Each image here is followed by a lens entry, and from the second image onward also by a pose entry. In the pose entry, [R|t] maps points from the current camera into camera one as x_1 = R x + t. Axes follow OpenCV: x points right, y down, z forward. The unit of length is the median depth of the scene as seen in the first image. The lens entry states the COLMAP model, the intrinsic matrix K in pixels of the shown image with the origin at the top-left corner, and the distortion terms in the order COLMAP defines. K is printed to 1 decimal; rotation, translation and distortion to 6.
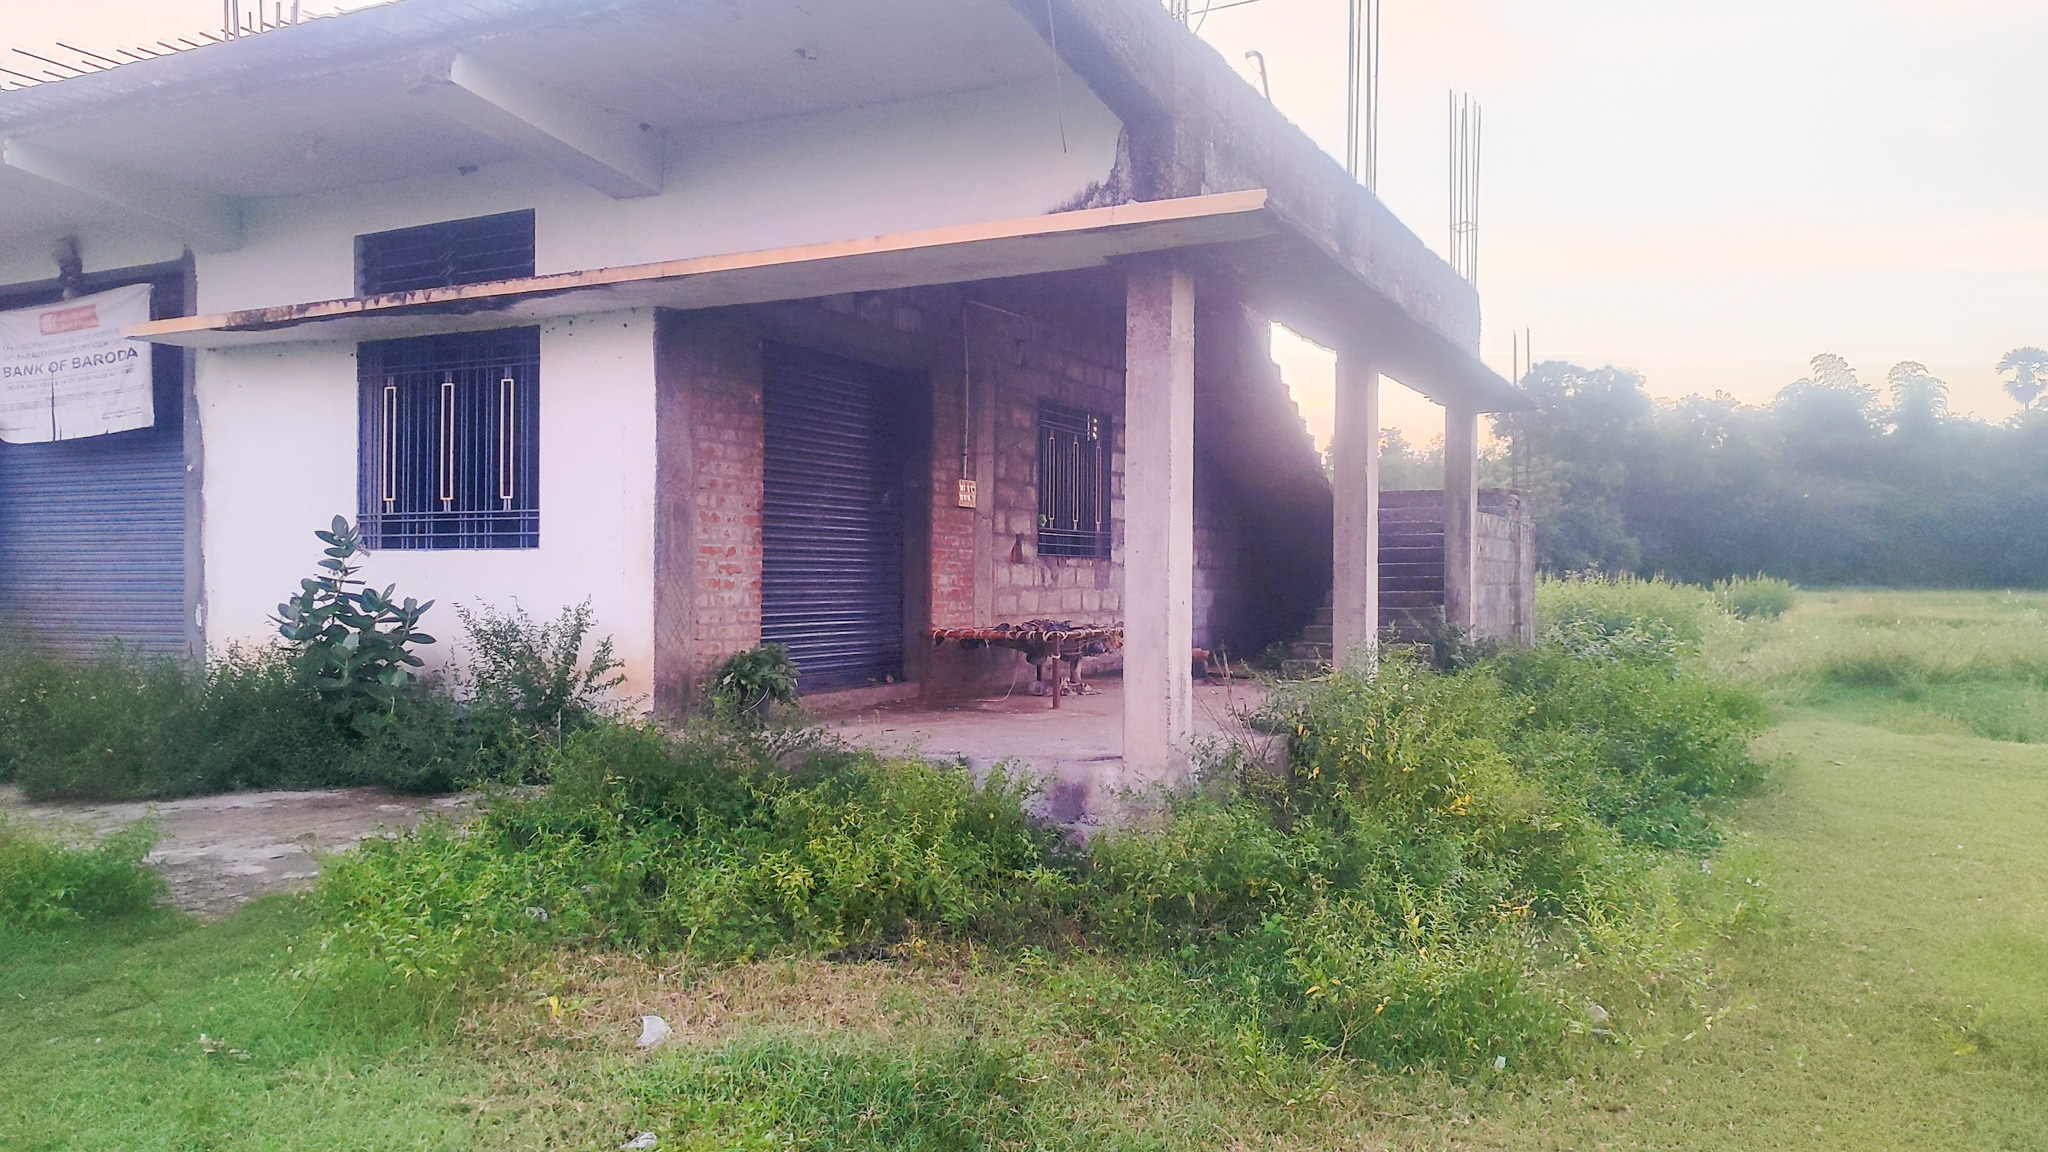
lens RADIAL K [[1487.1, 0, 1027.1], [0, 1487.1, 526.1], [0, 0, 1]] dist [0.006867, 0.004365]
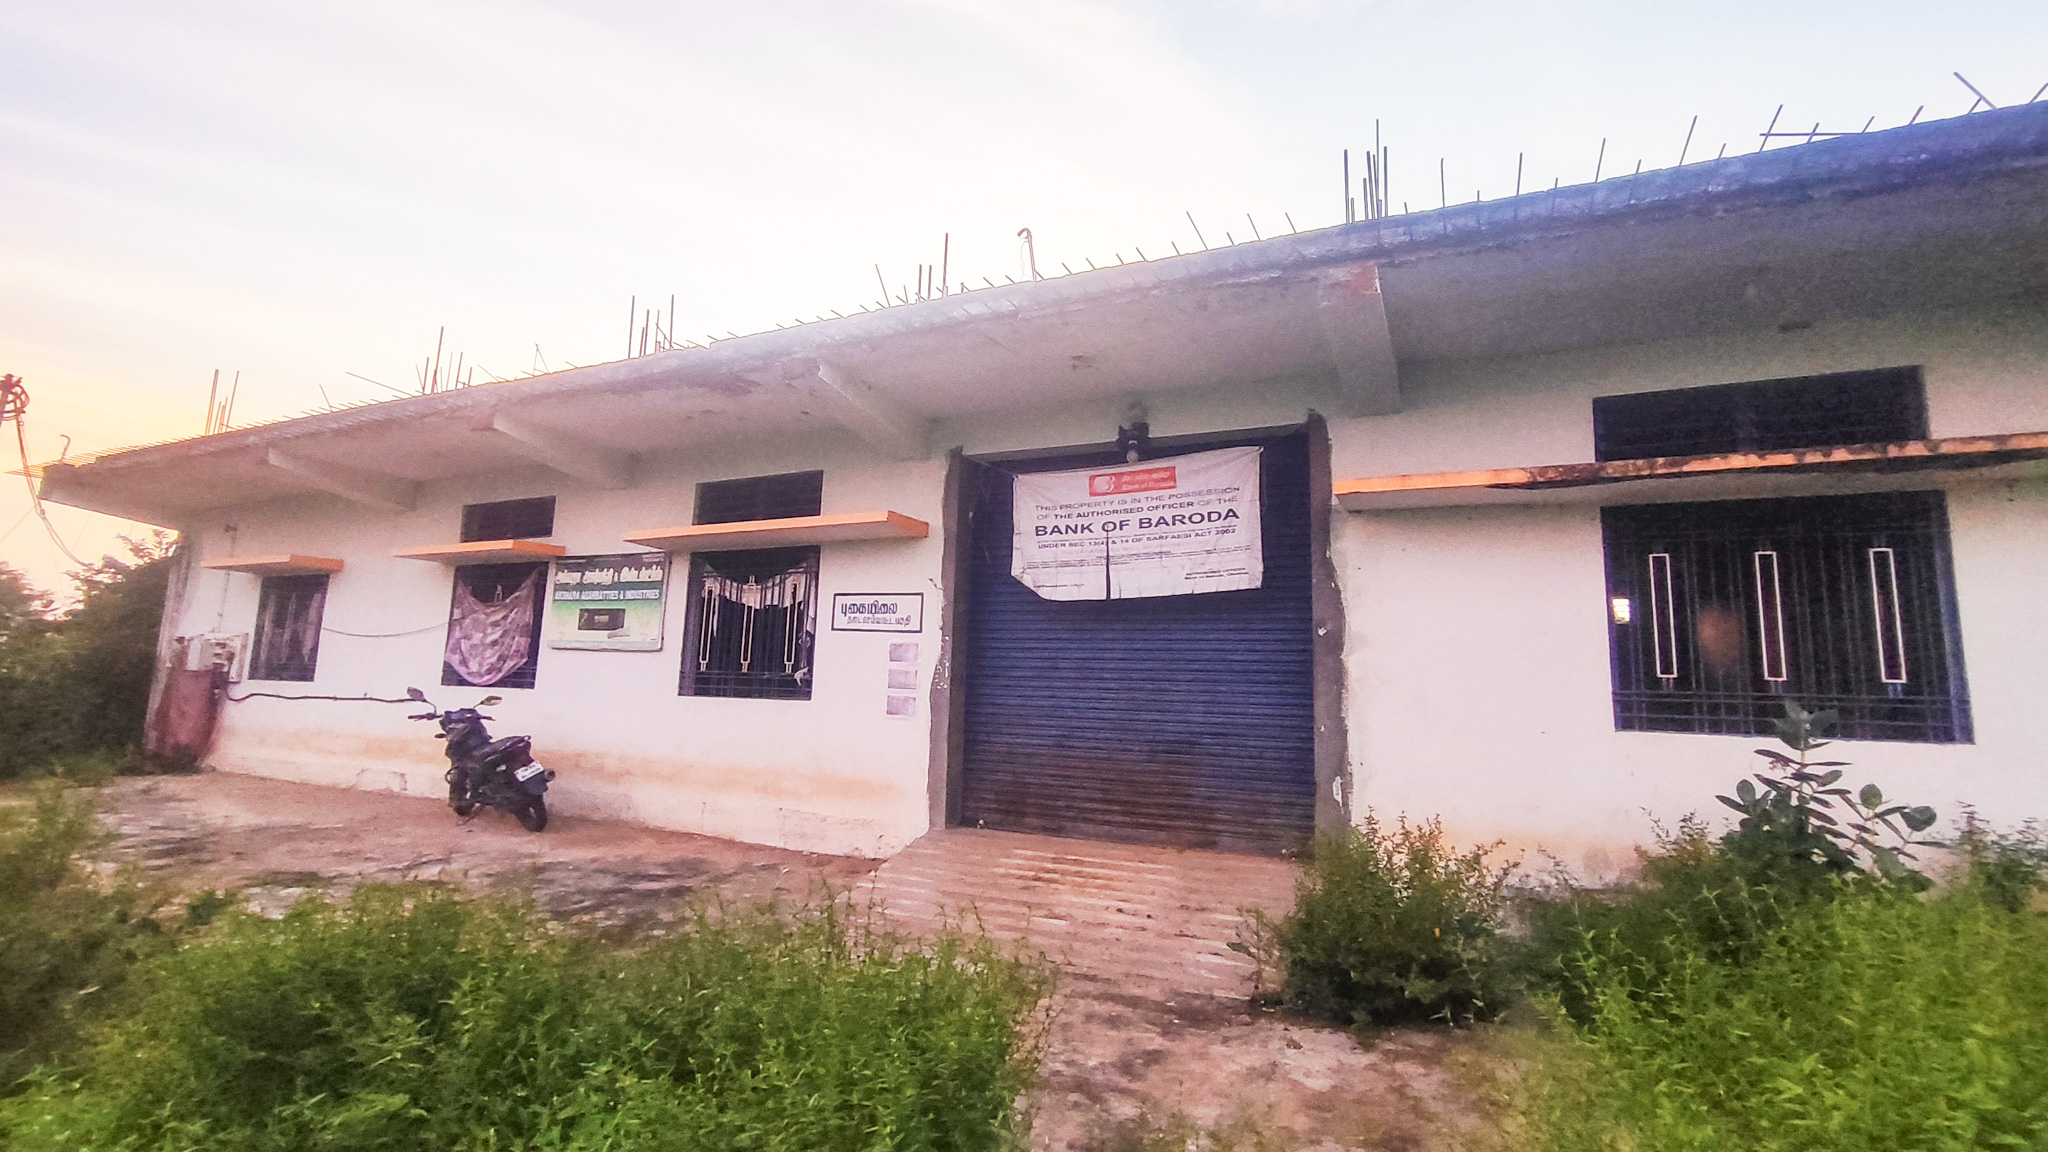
lens RADIAL K [[935.0, 0, 1024.7], [0, 935.0, 564.7], [0, 0, 1]] dist [-0.009782, 0.005820]
pose [[0.998485, 0.049492, 0.024033, -0.771634], [-0.045667, 0.989141, -0.139692, 0.011192], [-0.030685, 0.138383, 0.989903, 0.401459]]
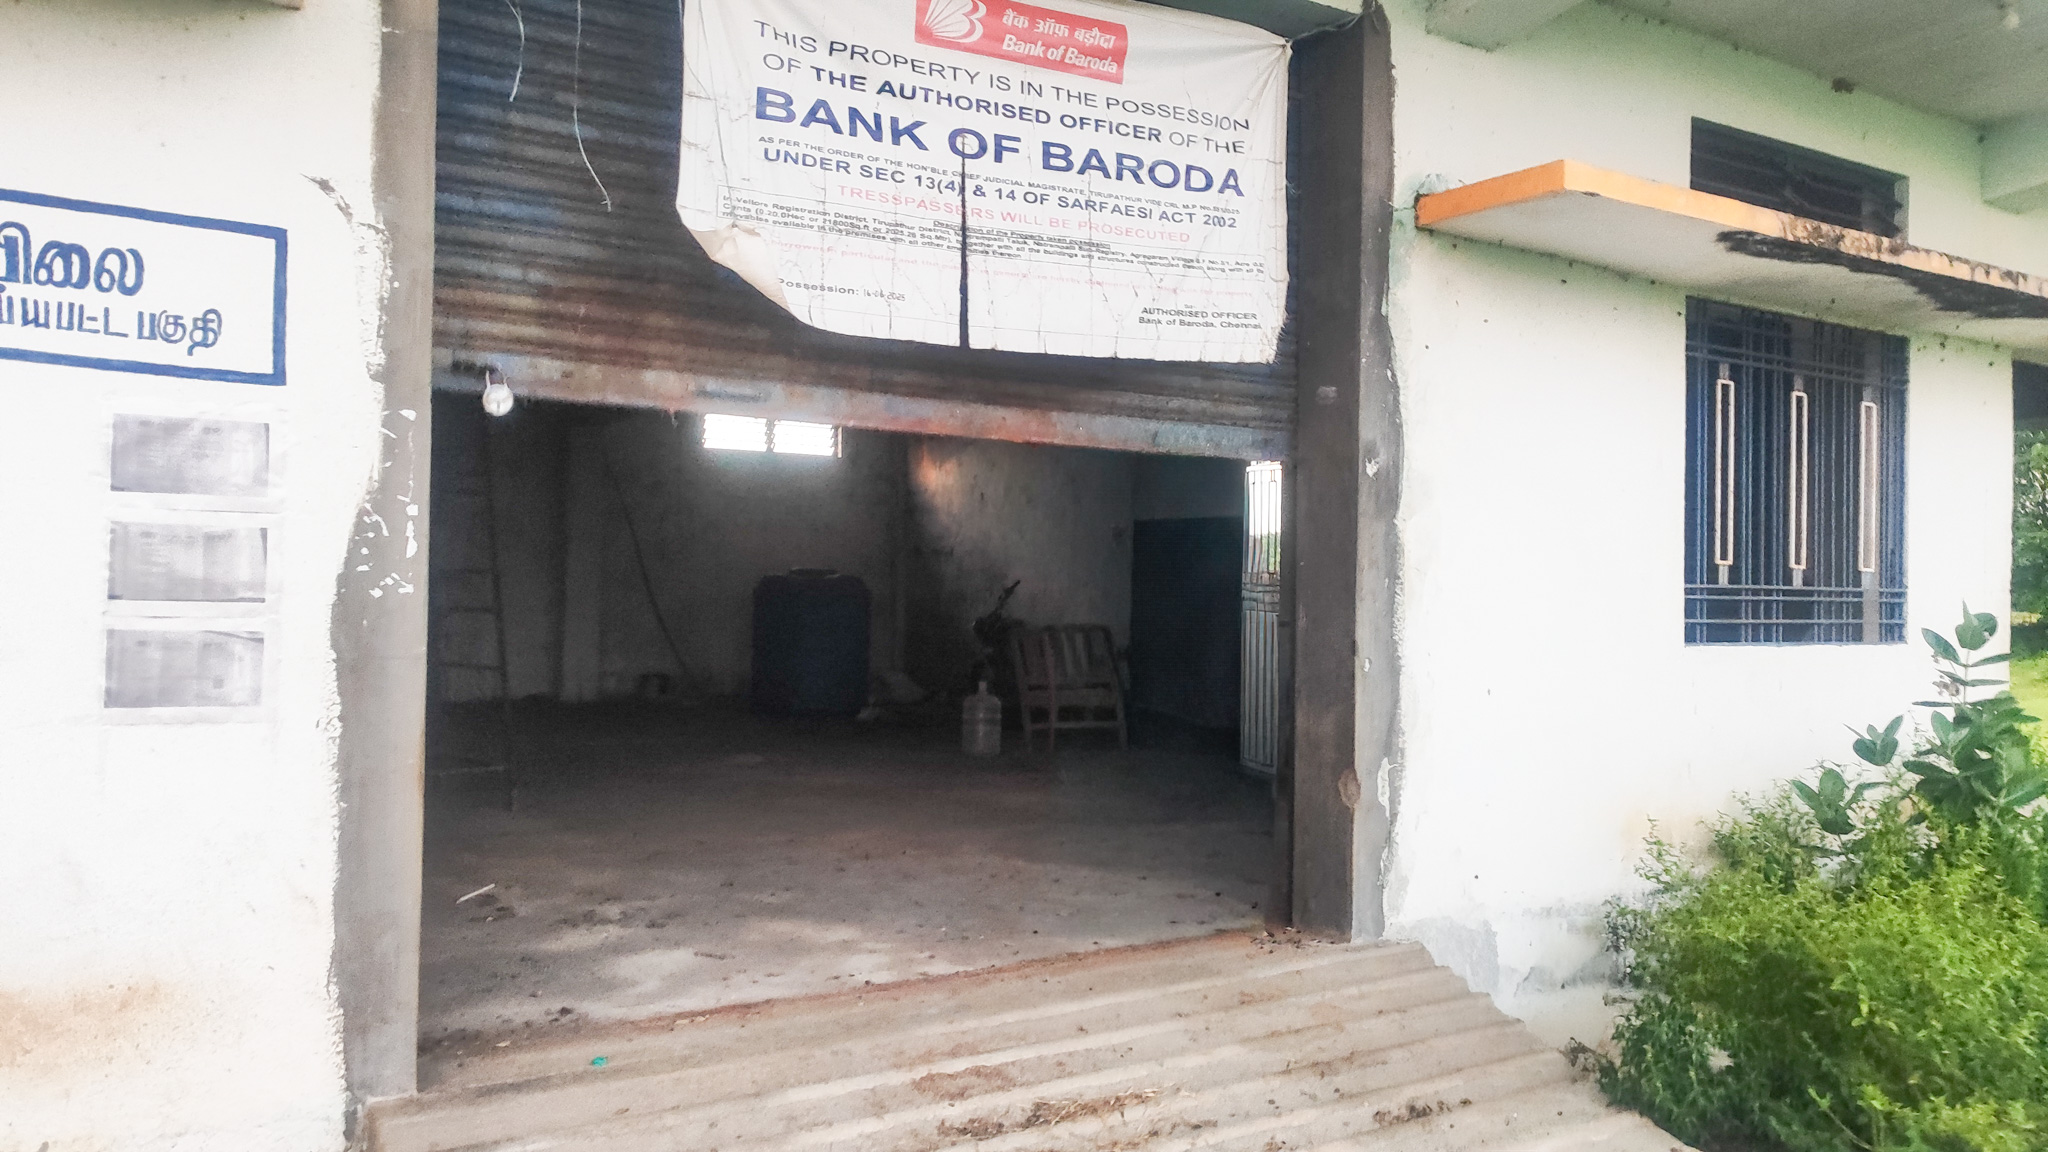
lens RADIAL K [[1431.2, 0, 1024.0], [0, 1431.2, 576.0], [0, 0, 1]] dist [0.044811, -0.002263]
pose [[0.525737, 0.031739, 0.850055, -1.002591], [-0.022331, 0.999474, -0.023507, 0.007494], [-0.850354, -0.006624, 0.526170, 0.856192]]
